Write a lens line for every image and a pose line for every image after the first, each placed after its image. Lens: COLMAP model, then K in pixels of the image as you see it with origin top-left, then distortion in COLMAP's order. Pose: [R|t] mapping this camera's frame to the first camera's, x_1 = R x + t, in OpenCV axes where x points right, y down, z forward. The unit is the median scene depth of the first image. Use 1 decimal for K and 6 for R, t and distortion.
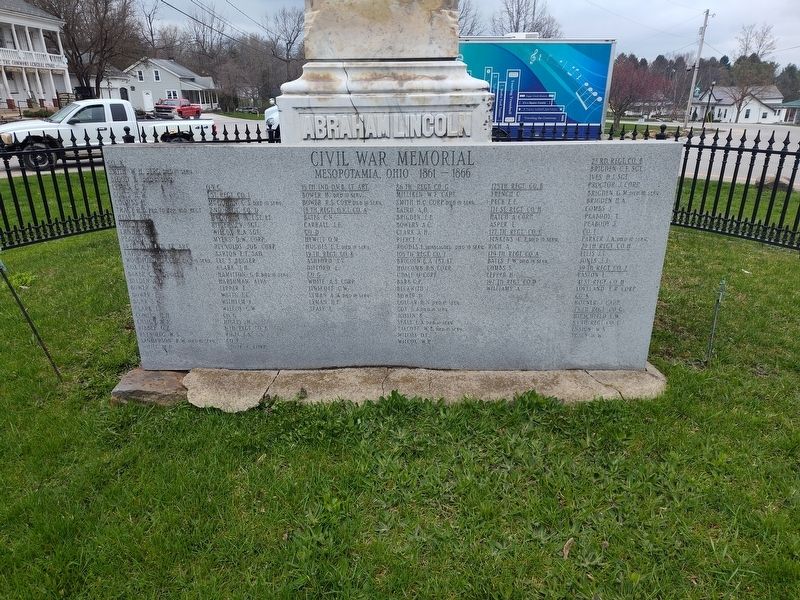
lens RADIAL K [[534.7, 0, 401.3], [0, 534.7, 299.2], [0, 0, 1]] dist [0.005305, -0.006179]
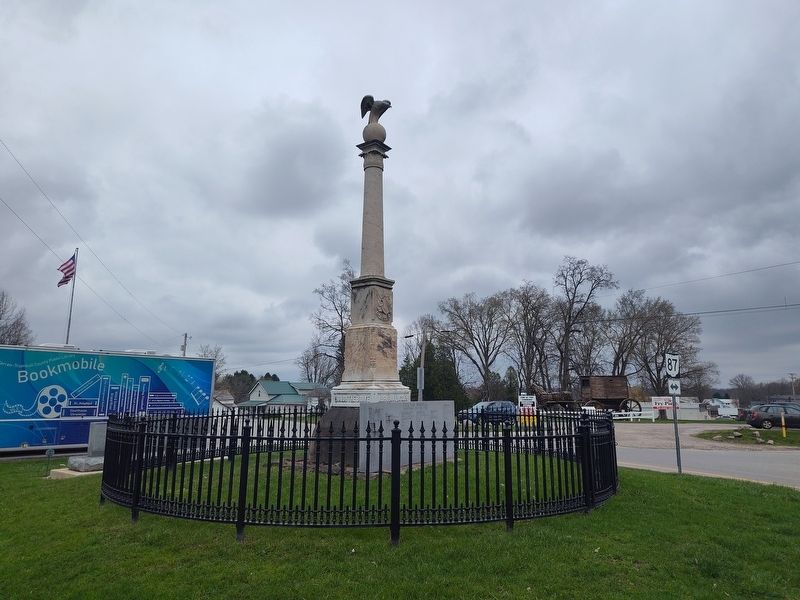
lens RADIAL K [[534.7, 0, 402.8], [0, 534.7, 298.6], [0, 0, 1]] dist [0.005305, -0.006179]
pose [[0.611589, 0.143666, 0.778023, -0.435721], [0.282960, 0.878614, -0.384670, 0.079412], [-0.738846, 0.455409, 0.496699, -0.186412]]
